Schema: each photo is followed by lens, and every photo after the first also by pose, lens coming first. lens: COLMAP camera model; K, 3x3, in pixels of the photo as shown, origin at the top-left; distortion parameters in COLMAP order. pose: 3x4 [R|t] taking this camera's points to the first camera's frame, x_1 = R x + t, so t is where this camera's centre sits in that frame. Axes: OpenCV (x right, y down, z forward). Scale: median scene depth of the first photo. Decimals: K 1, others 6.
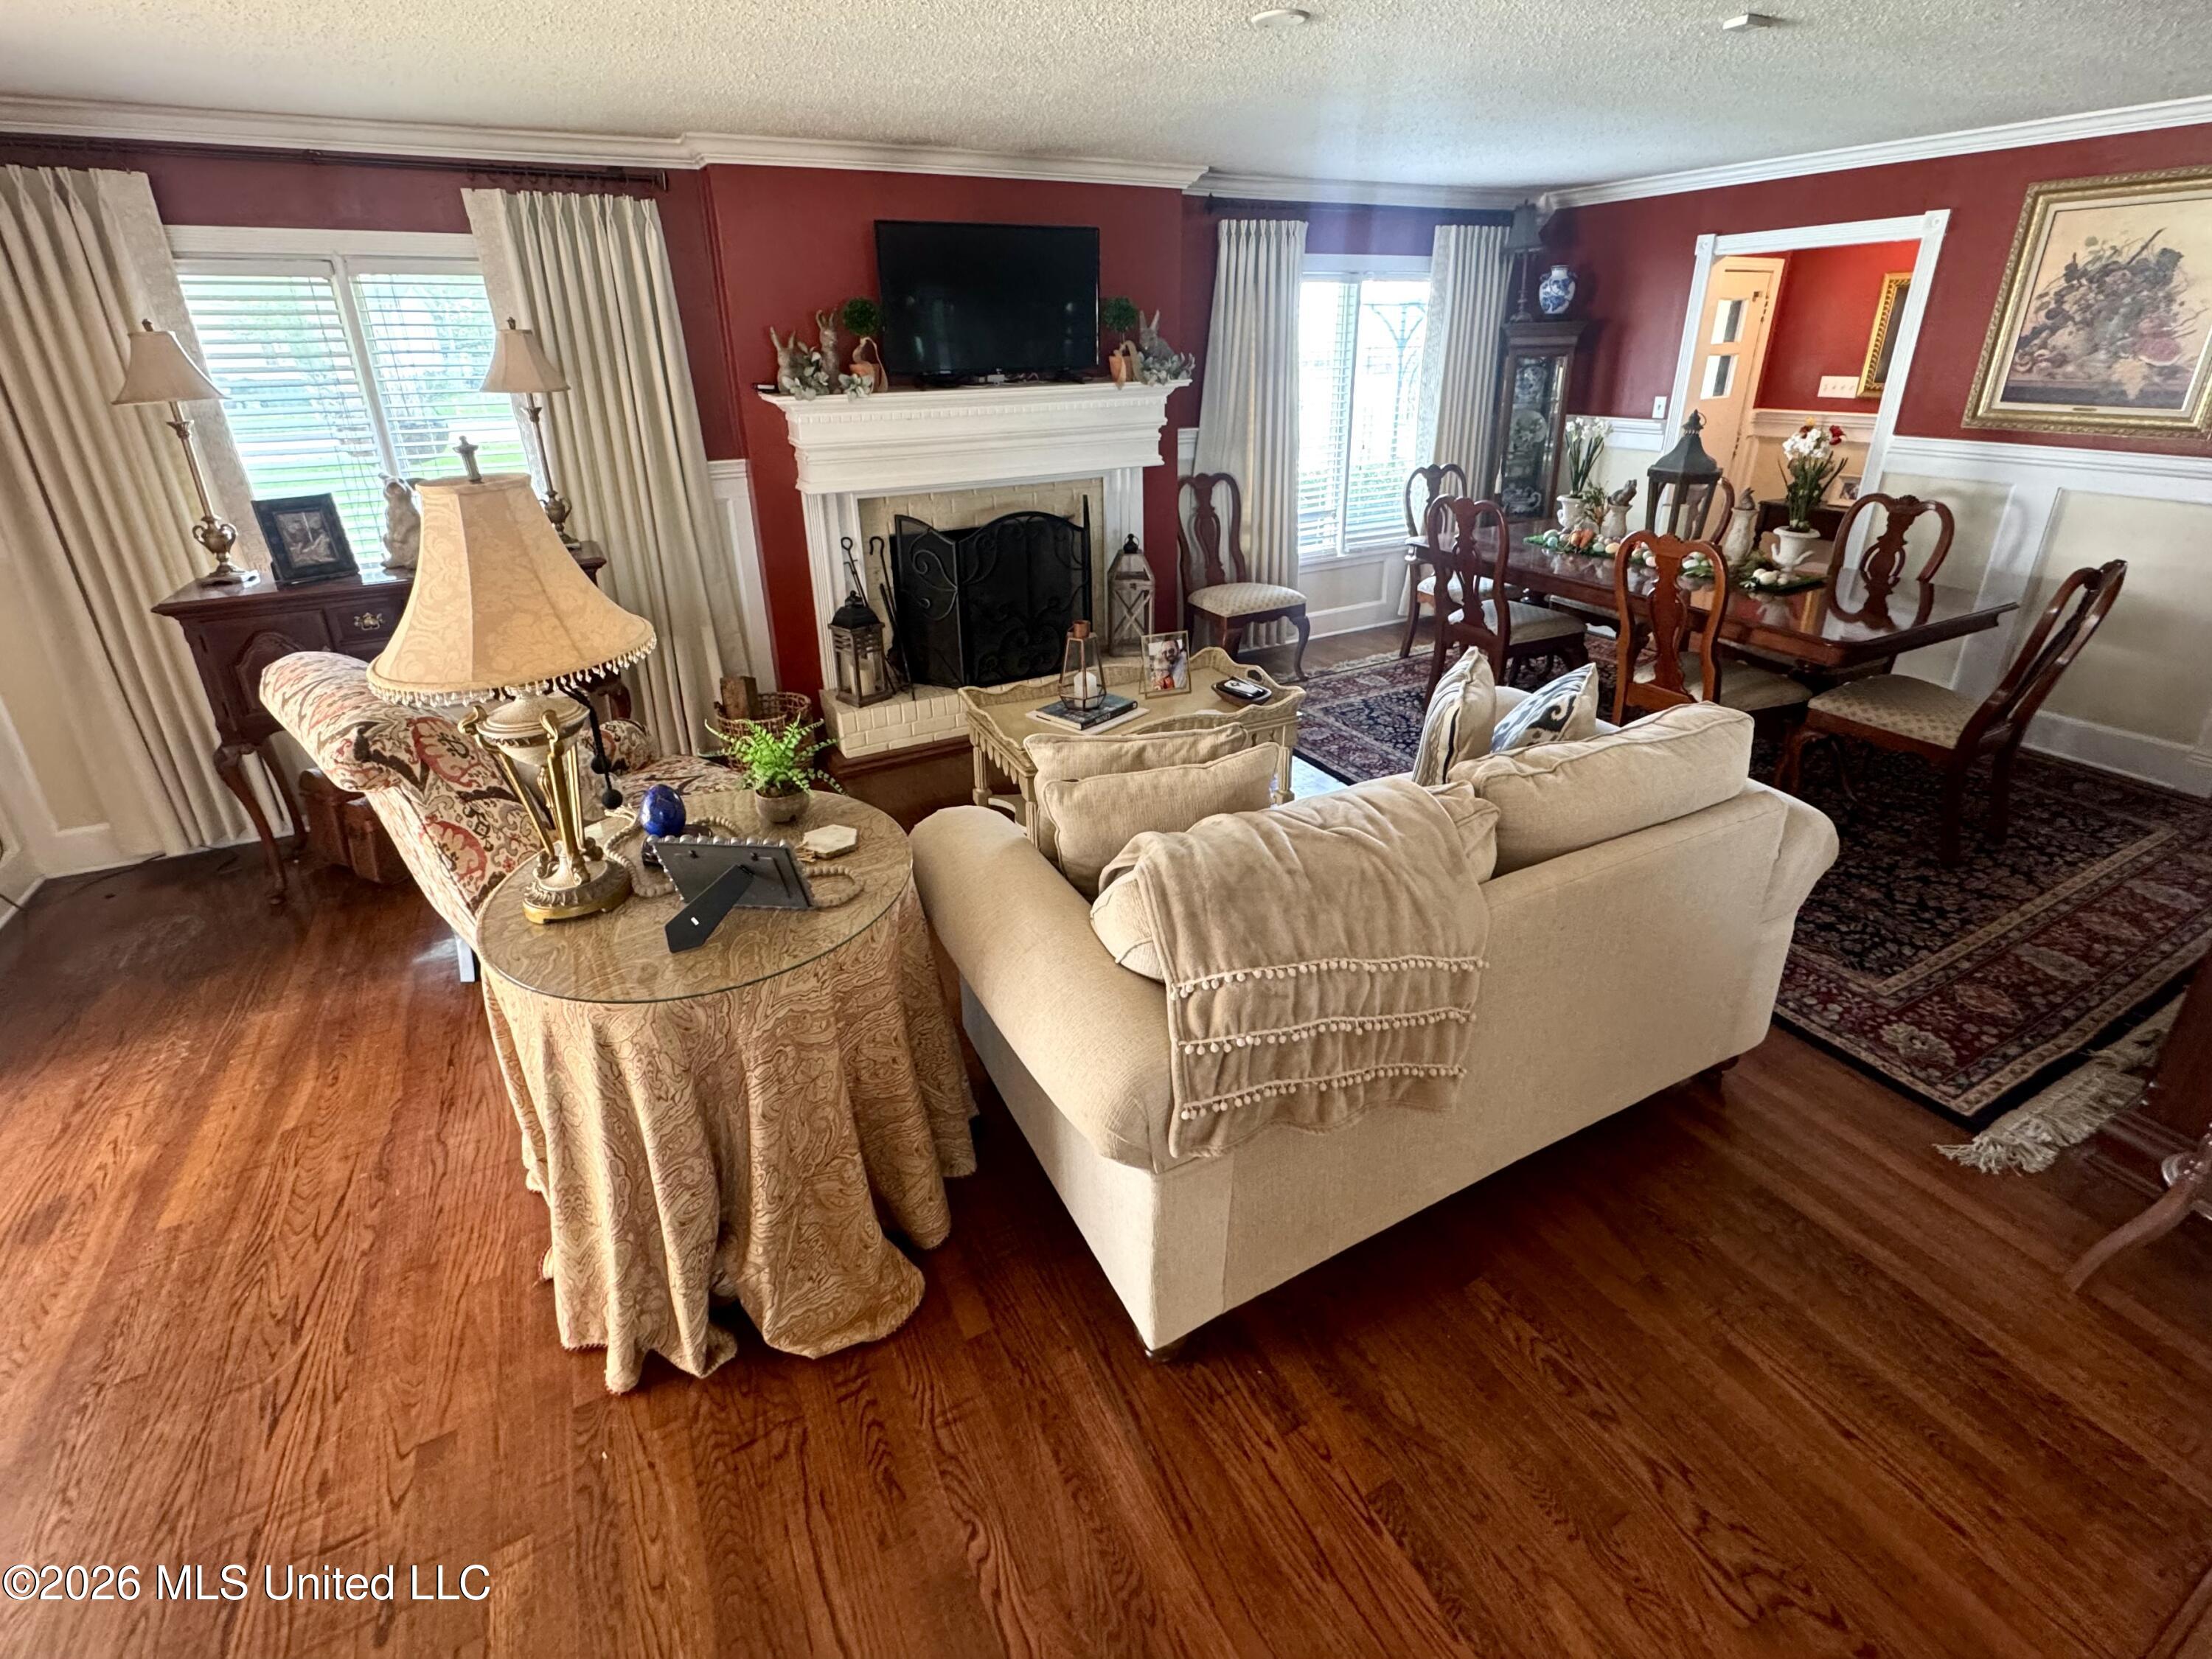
lens RADIAL K [[1000.2, 0, 1109.3], [0, 1000.2, 715.3], [0, 0, 1]] dist [-0.002319, -0.000574]
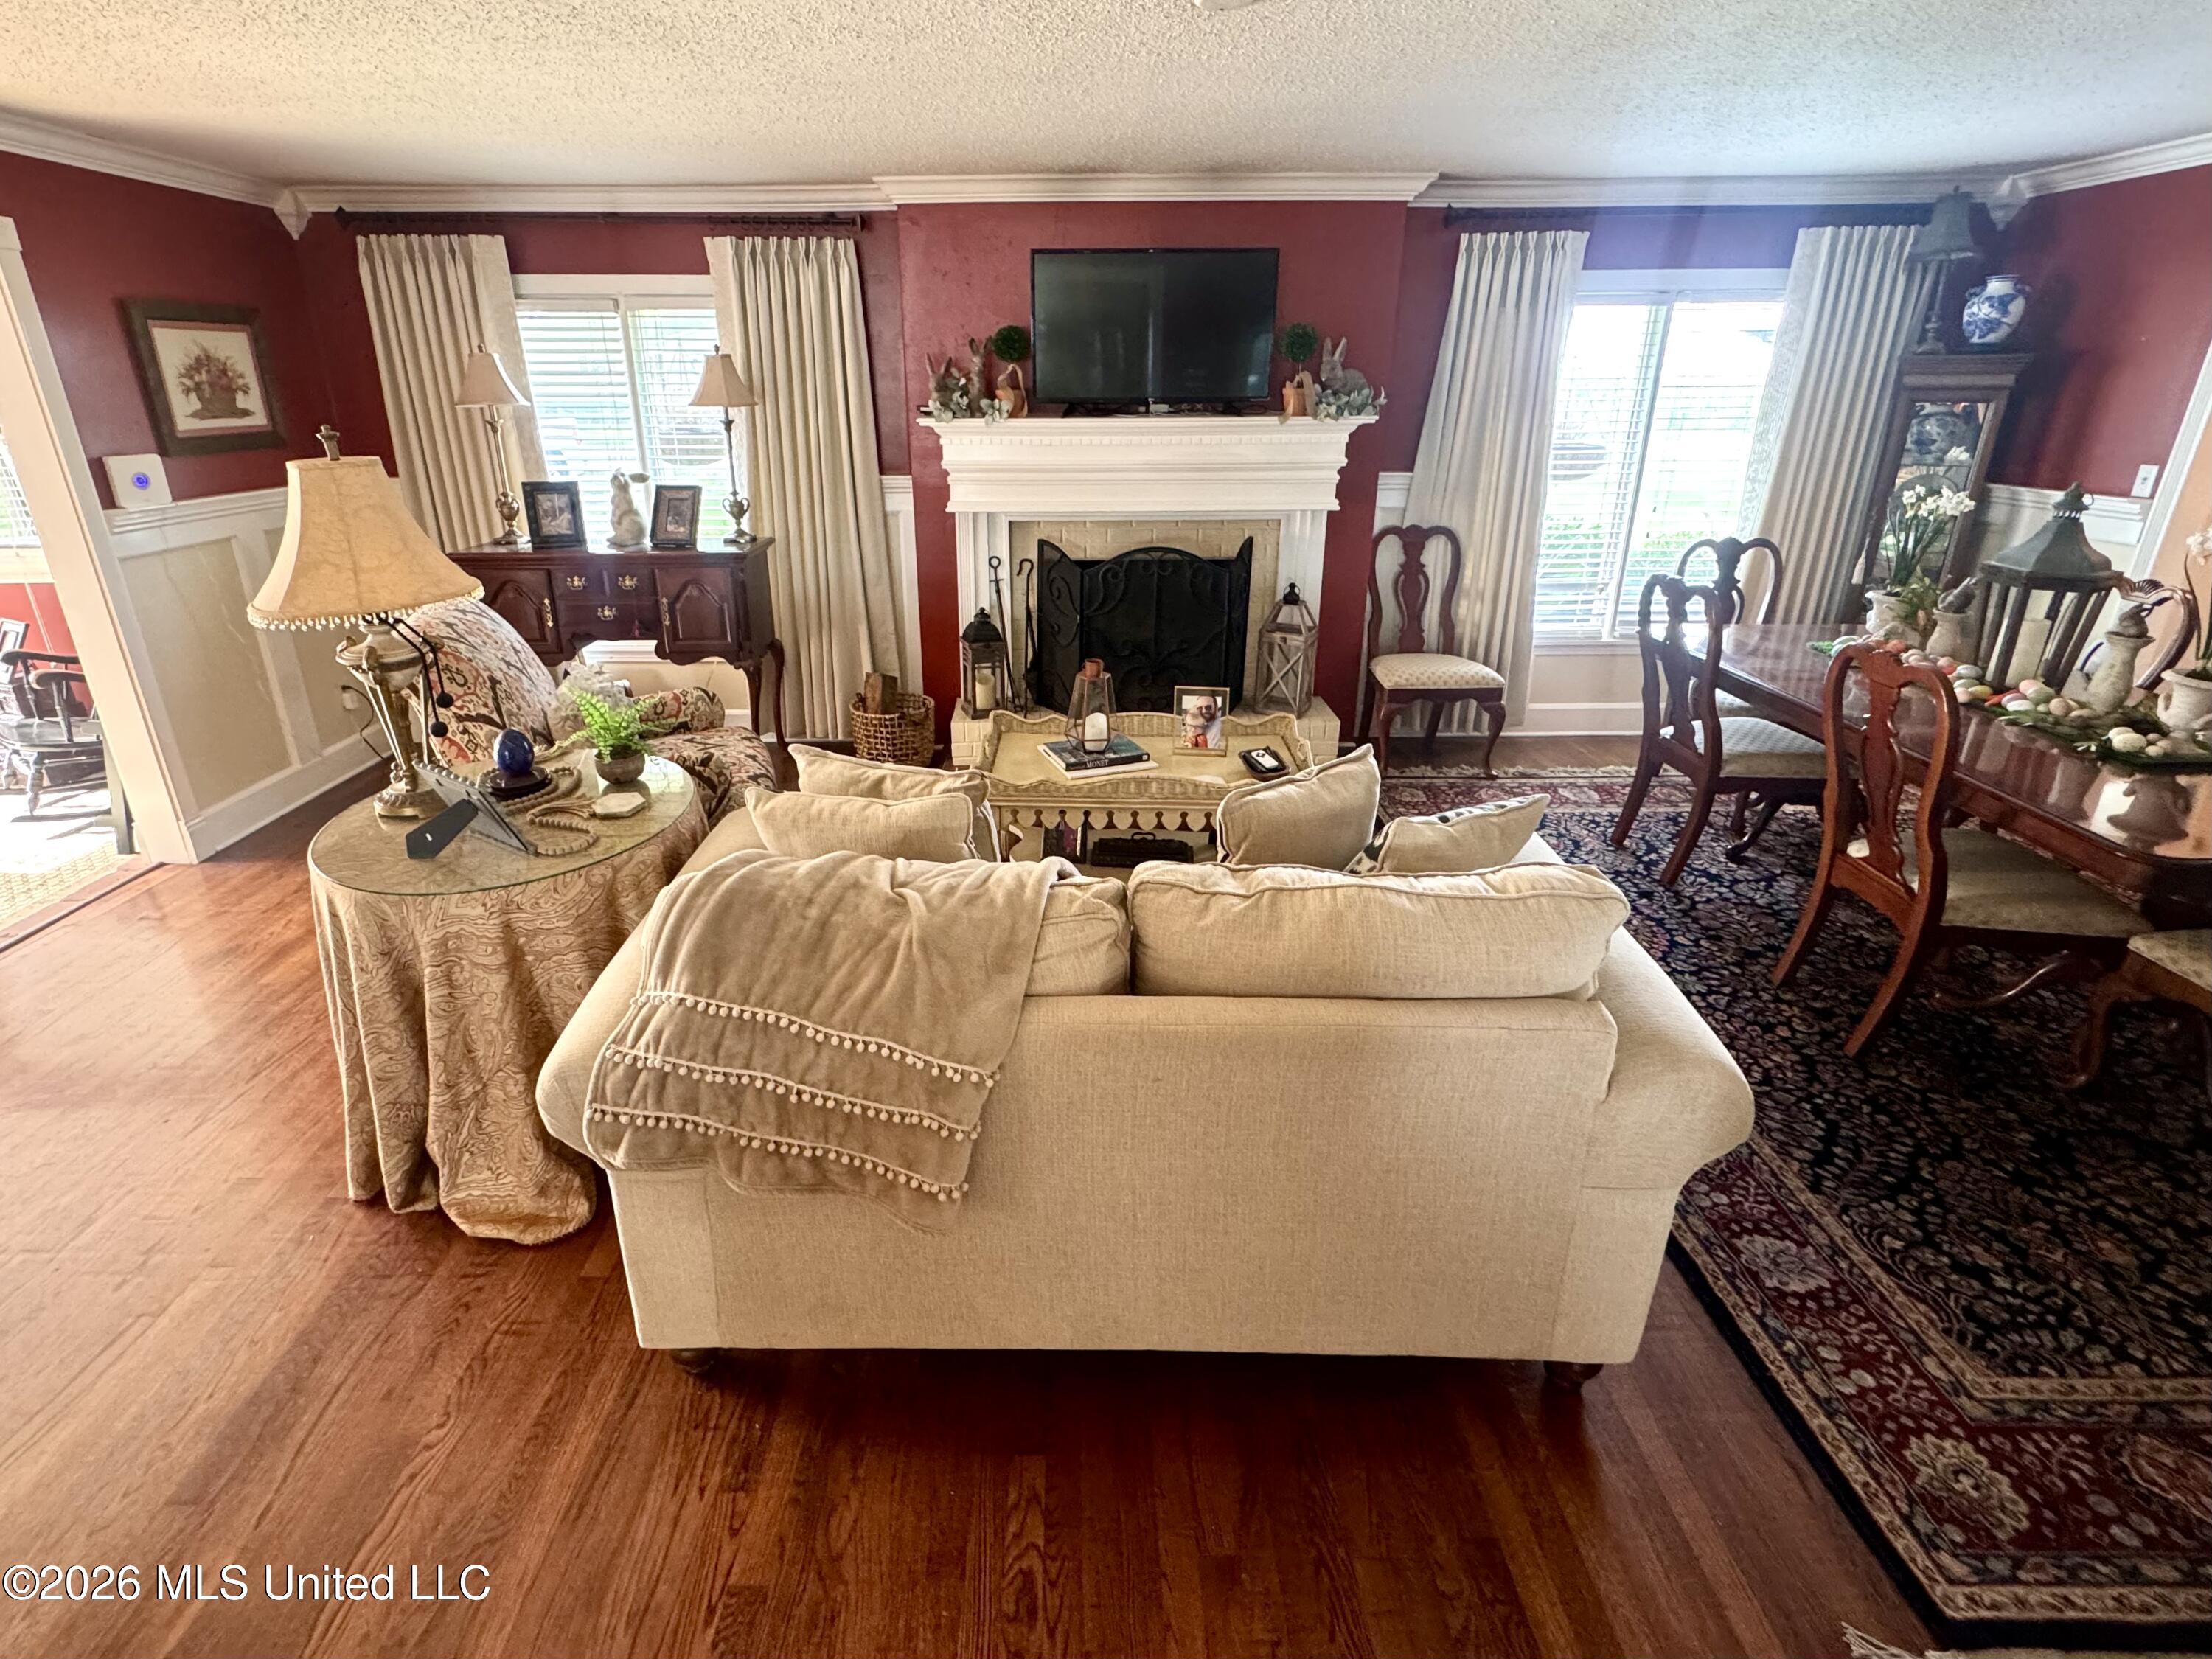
lens RADIAL K [[1018.6, 0, 1058.2], [0, 1018.6, 750.3], [0, 0, 1]] dist [-0.002949, -0.000001]
pose [[0.881721, 0.173757, -0.438608, 0.324505], [-0.177130, 0.983614, 0.033584, -0.029947], [0.437256, 0.048079, 0.898051, 0.096920]]
